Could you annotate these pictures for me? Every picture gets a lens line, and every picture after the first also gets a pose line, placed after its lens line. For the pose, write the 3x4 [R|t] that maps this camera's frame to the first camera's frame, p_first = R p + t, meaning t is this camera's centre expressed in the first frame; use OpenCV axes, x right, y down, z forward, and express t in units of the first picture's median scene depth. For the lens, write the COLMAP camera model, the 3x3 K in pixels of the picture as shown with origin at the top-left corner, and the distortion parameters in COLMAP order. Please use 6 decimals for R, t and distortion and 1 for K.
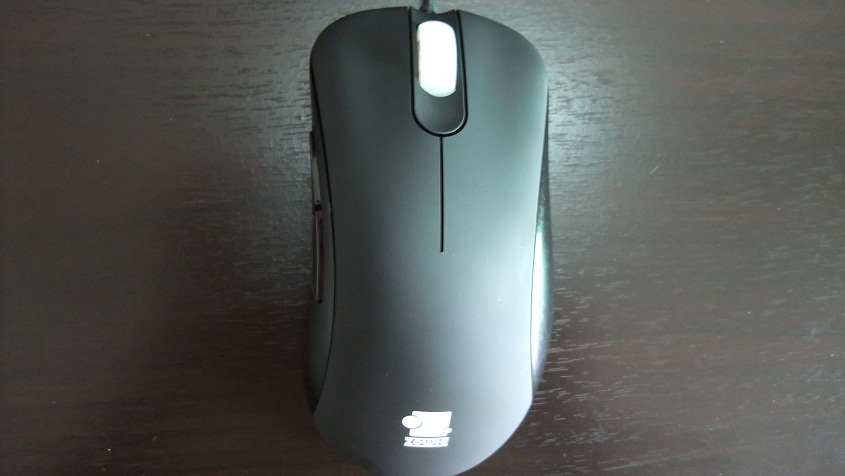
lens RADIAL K [[770.3, 0, 422.3], [0, 770.3, 237.4], [0, 0, 1]] dist [-0.019610, 0.002628]
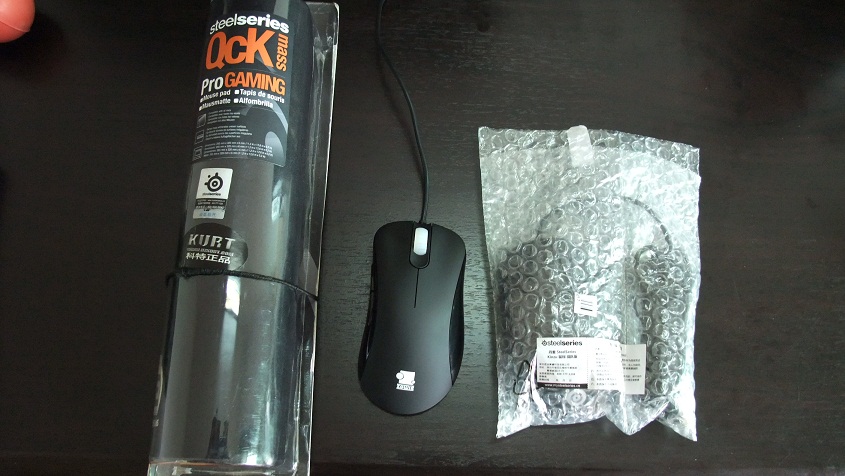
lens RADIAL K [[770.3, 0, 422.4], [0, 770.3, 238.0], [0, 0, 1]] dist [-0.019610, 0.002628]
pose [[0.995532, 0.071920, -0.061191, 0.184670], [-0.083955, 0.970758, -0.224903, 0.358501], [0.043227, 0.229035, 0.972458, -1.611414]]
